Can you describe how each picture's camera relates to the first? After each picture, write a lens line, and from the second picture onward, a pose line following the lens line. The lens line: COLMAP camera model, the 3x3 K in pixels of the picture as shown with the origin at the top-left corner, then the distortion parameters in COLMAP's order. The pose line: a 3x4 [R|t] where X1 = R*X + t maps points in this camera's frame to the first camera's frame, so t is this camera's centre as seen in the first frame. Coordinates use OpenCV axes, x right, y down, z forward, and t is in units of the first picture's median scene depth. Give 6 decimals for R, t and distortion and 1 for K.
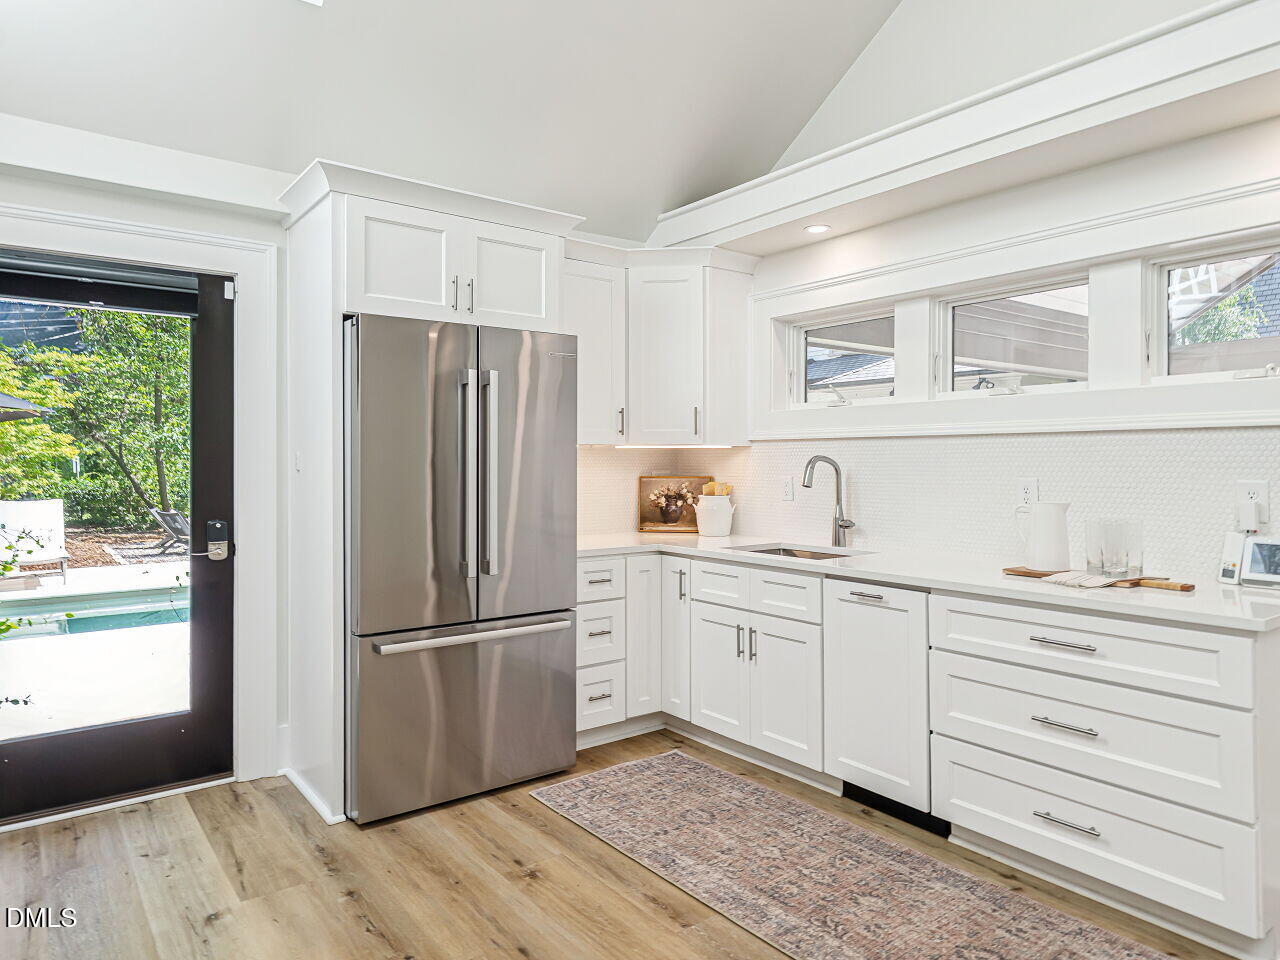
lens RADIAL K [[850.9, 0, 643.1], [0, 850.9, 460.1], [0, 0, 1]] dist [0.004174, 0.003478]
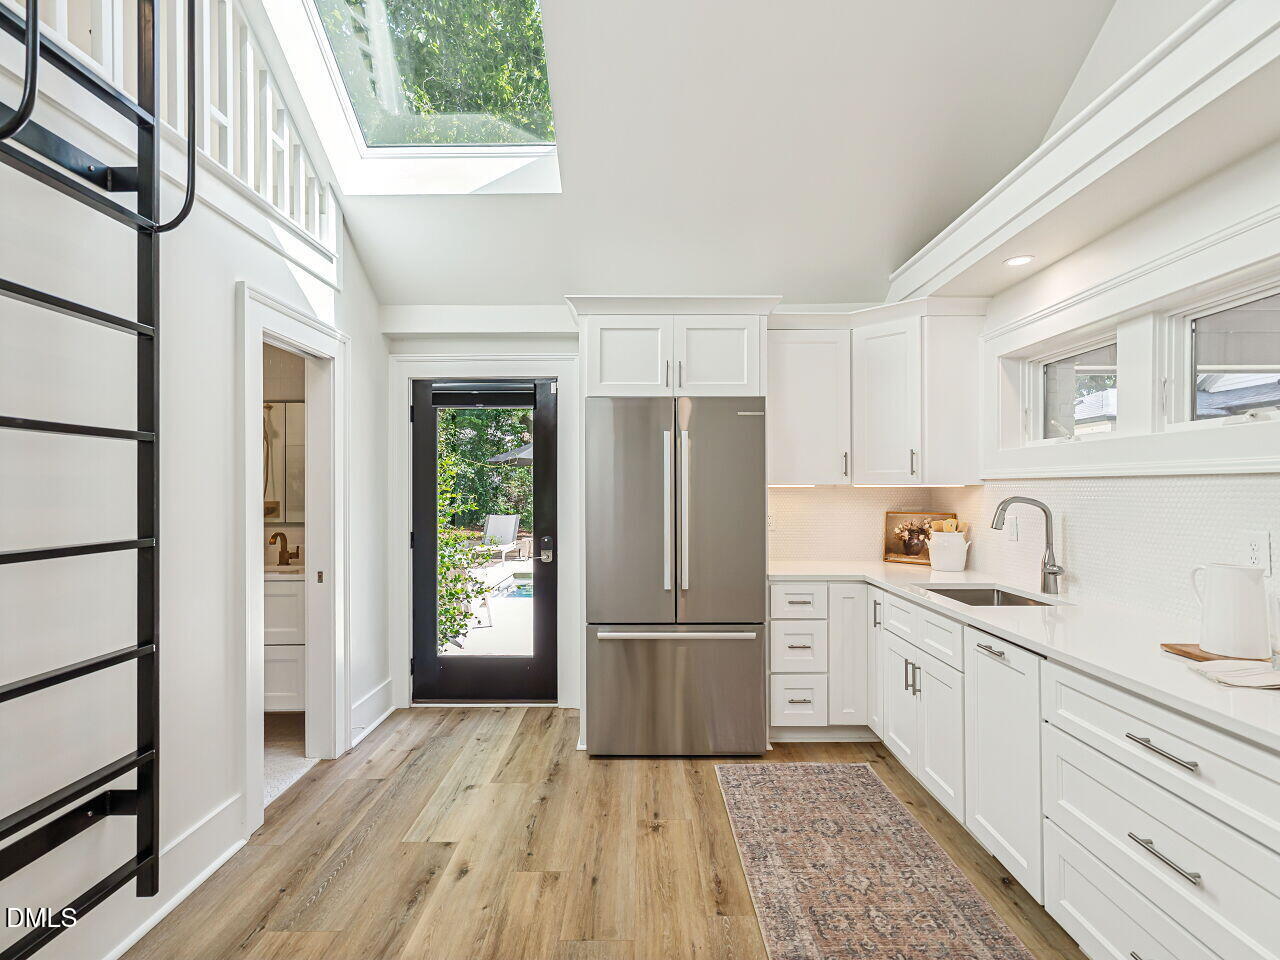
lens RADIAL K [[647.5, 0, 641.6], [0, 647.5, 485.4], [0, 0, 1]] dist [-0.001192, 0.000751]
pose [[0.781500, -0.002625, -0.623899, 0.361019], [0.003391, 0.999994, 0.000040, -0.021384], [0.623896, -0.002147, 0.781505, 0.179201]]
